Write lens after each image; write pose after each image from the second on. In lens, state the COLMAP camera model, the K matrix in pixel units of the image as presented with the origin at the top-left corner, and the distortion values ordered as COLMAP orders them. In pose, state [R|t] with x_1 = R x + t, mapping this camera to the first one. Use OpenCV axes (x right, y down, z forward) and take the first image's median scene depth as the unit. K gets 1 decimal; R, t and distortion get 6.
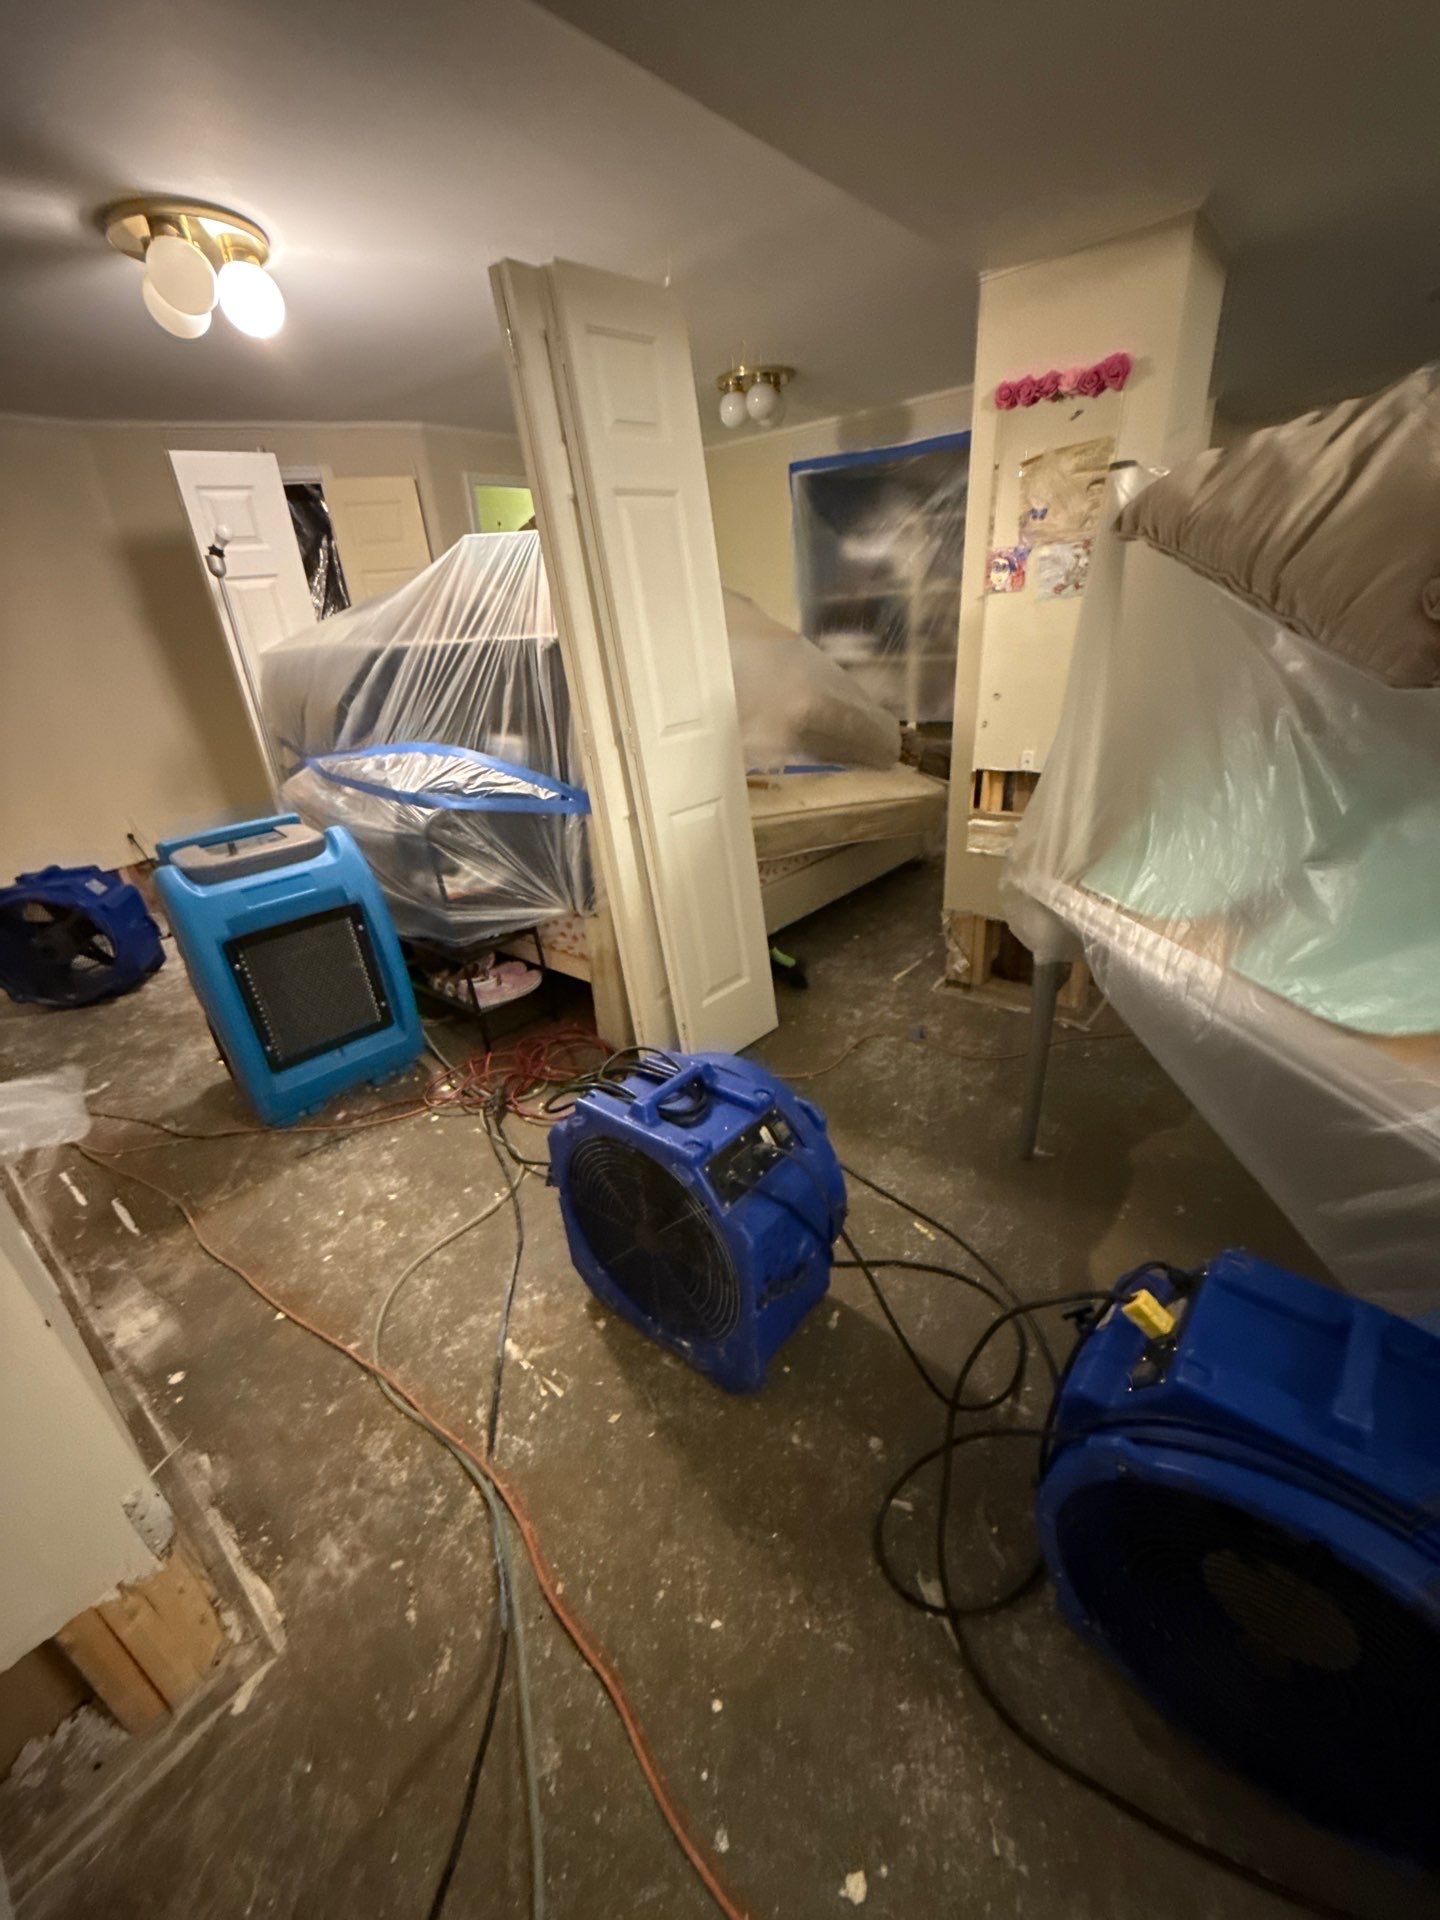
lens RADIAL K [[763.9, 0, 720.0], [0, 763.9, 960.0], [0, 0, 1]] dist [0.000975, 0.000134]
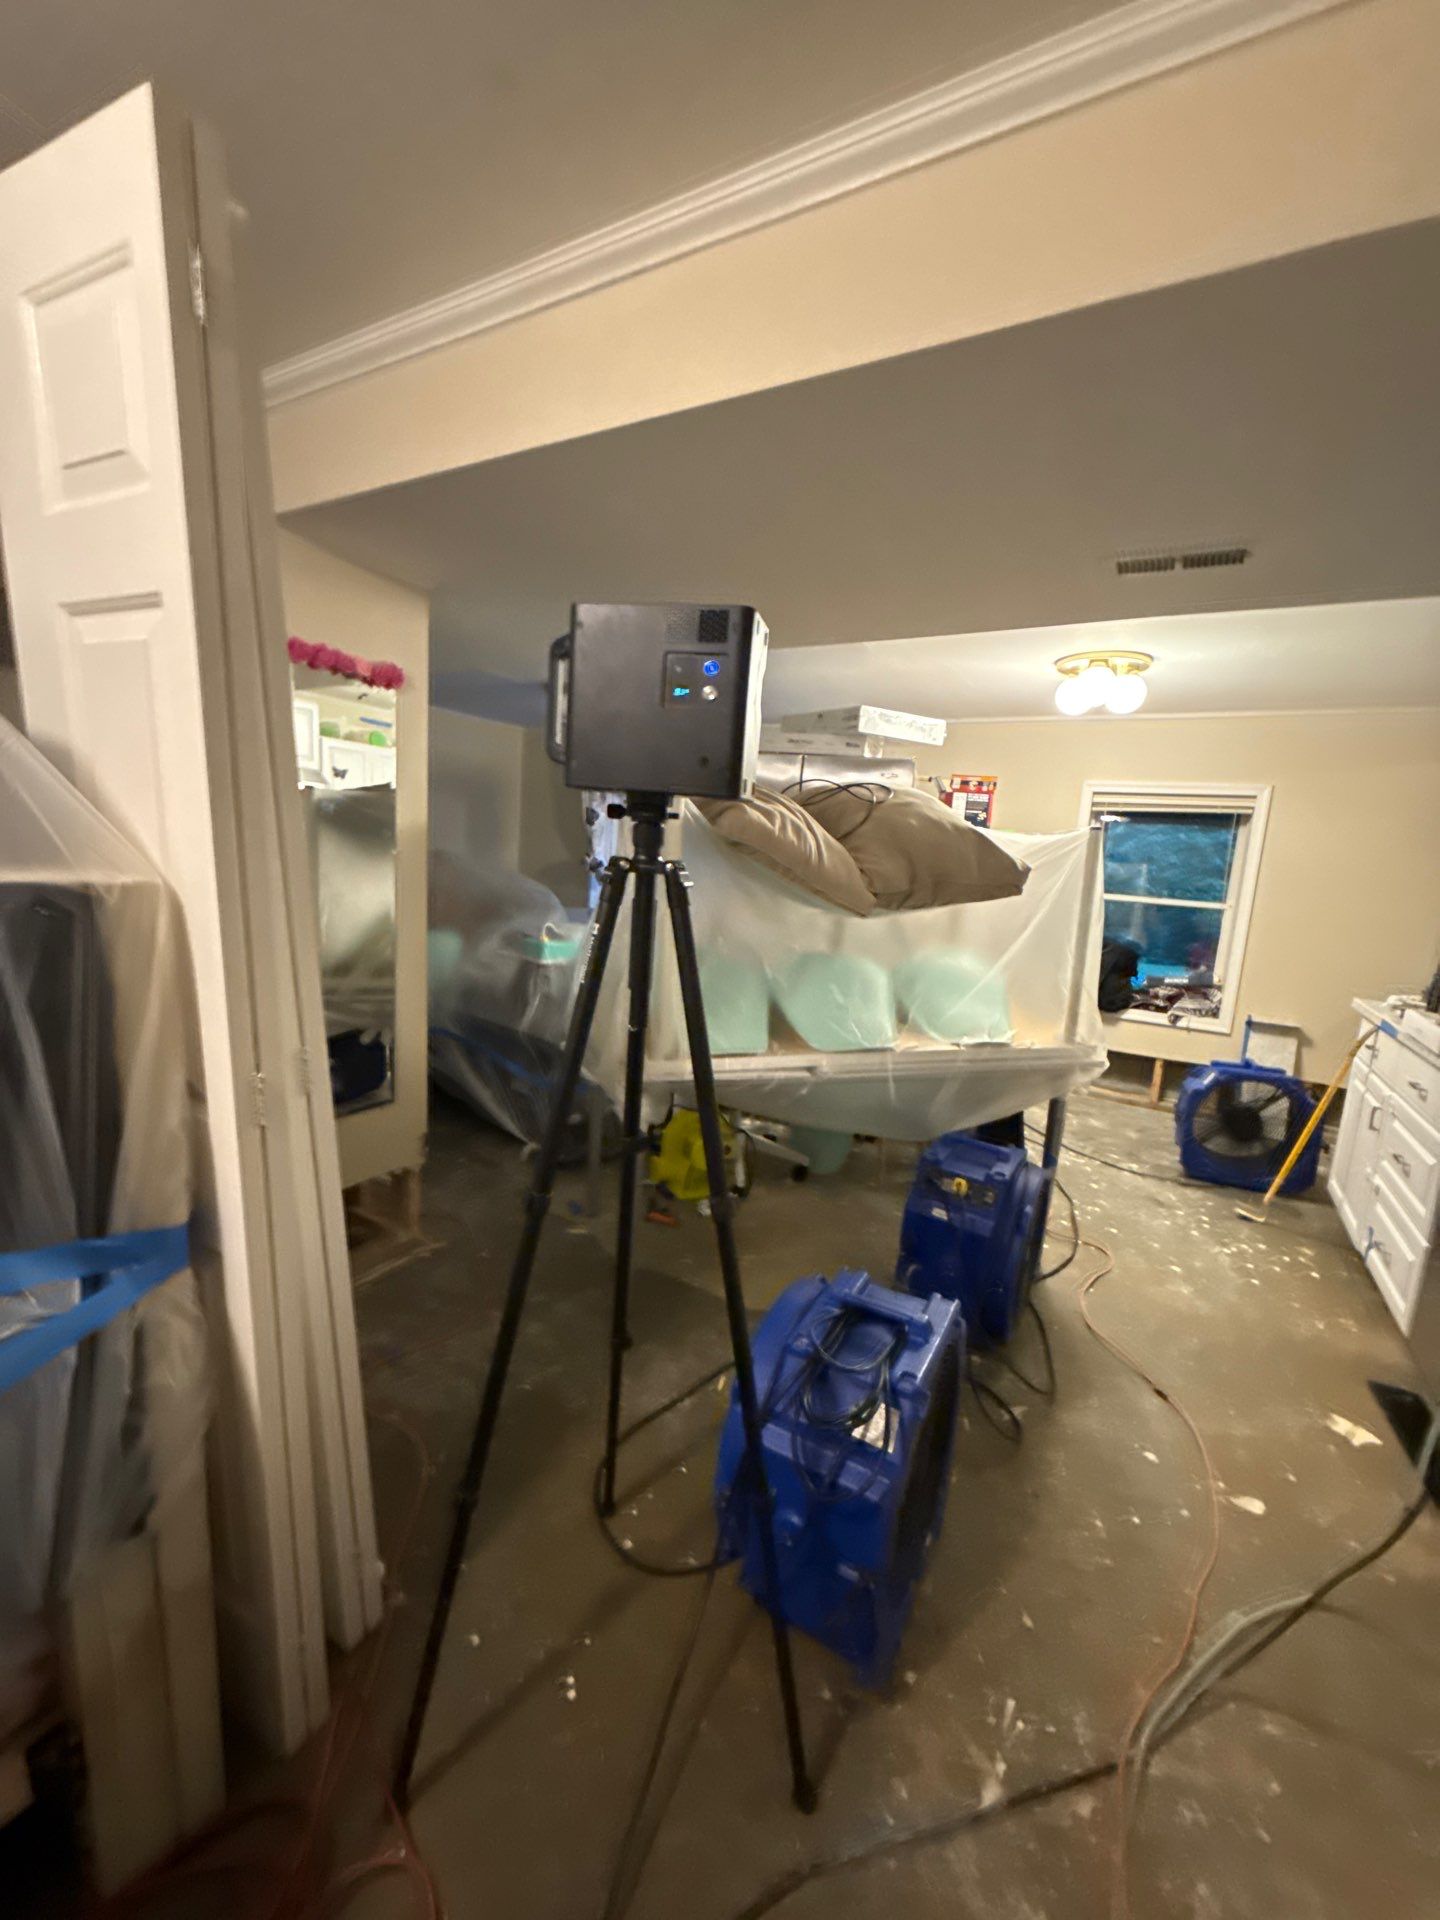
lens RADIAL K [[763.9, 0, 720.0], [0, 763.9, 960.0], [0, 0, 1]] dist [0.000975, 0.000134]
pose [[-0.163174, -0.084194, 0.982998, -0.654717], [0.363967, 0.920937, 0.139296, -0.318306], [-0.917007, 0.380508, -0.119629, 0.754270]]
